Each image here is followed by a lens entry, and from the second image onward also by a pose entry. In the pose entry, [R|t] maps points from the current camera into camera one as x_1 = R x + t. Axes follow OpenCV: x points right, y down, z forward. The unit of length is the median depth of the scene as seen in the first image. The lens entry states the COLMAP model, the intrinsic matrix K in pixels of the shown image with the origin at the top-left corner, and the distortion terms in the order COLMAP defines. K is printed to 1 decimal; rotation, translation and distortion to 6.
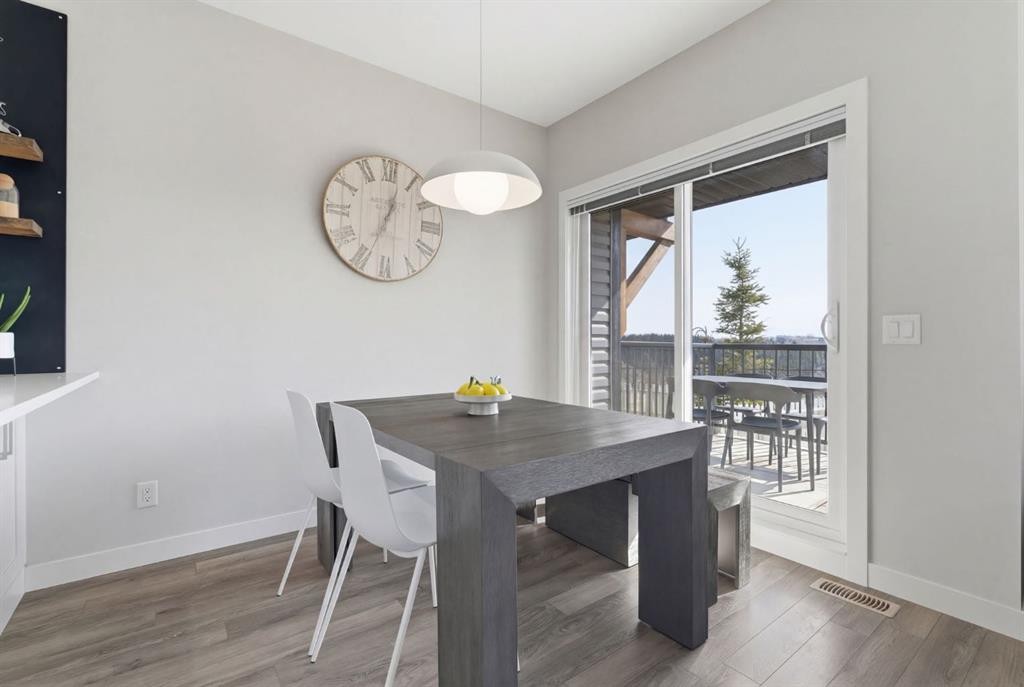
lens RADIAL K [[463.7, 0, 511.1], [0, 463.7, 340.1], [0, 0, 1]] dist [-0.013973, 0.004908]
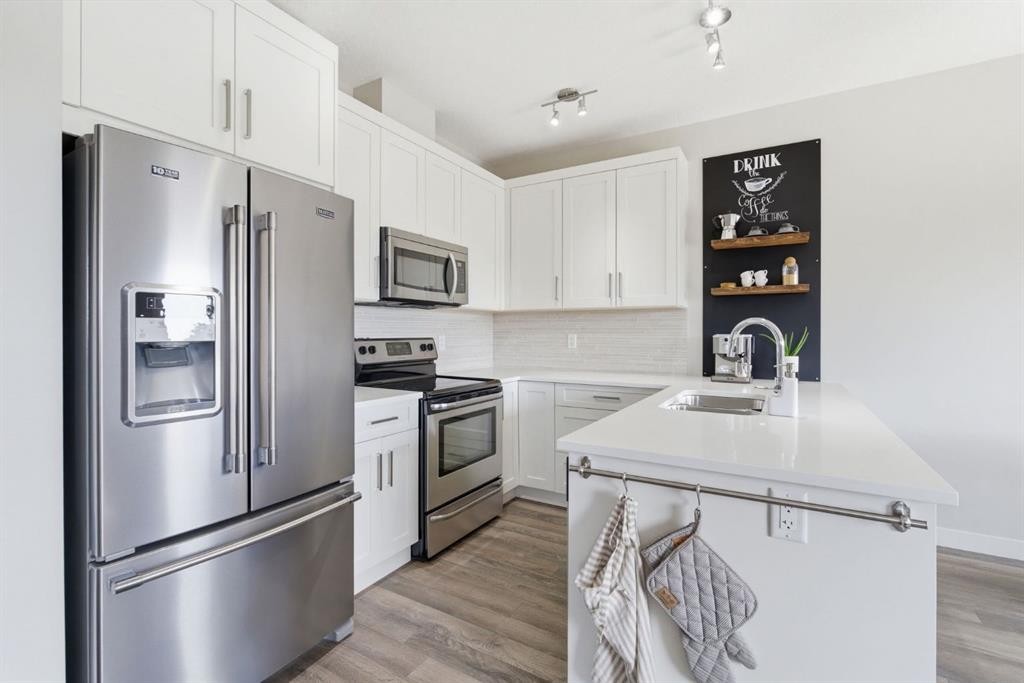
lens RADIAL K [[463.7, 0, 511.5], [0, 463.7, 329.2], [0, 0, 1]] dist [-0.013973, 0.004908]
pose [[0.379937, 0.001412, -0.925011, 0.015523], [0.001184, 0.999997, 0.002013, -0.071700], [0.925011, -0.001860, 0.379935, -0.334174]]
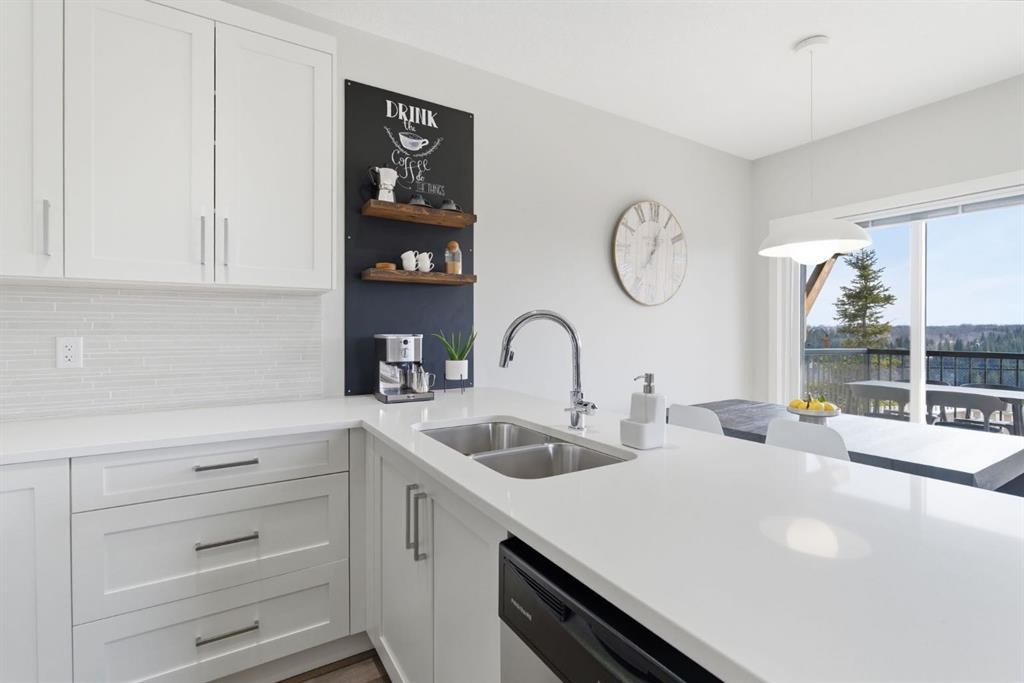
lens RADIAL K [[463.7, 0, 510.0], [0, 463.7, 332.2], [0, 0, 1]] dist [-0.013973, 0.004908]
pose [[0.995349, 0.002695, -0.096297, -0.513458], [-0.002040, 0.999974, 0.006895, -0.066348], [0.096313, -0.006666, 0.995329, -0.216273]]
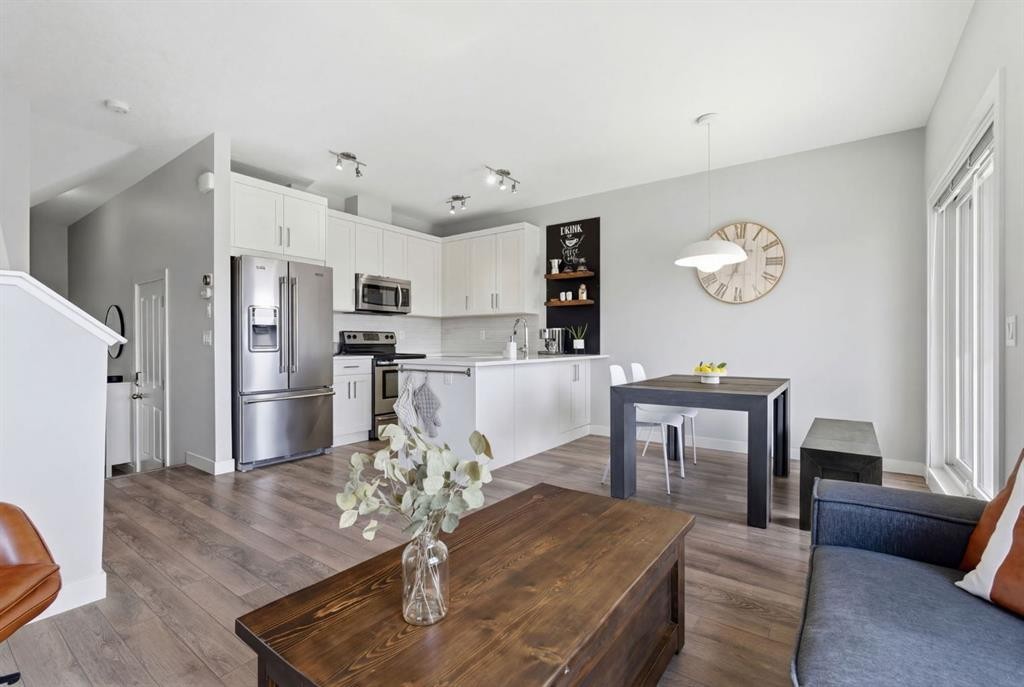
lens RADIAL K [[463.7, 0, 512.8], [0, 463.7, 340.9], [0, 0, 1]] dist [-0.013973, 0.004908]
pose [[0.290666, -0.001451, -0.956823, 0.975836], [0.004569, 0.999990, -0.000128, -0.006126], [0.956814, -0.004334, 0.290670, -0.165075]]
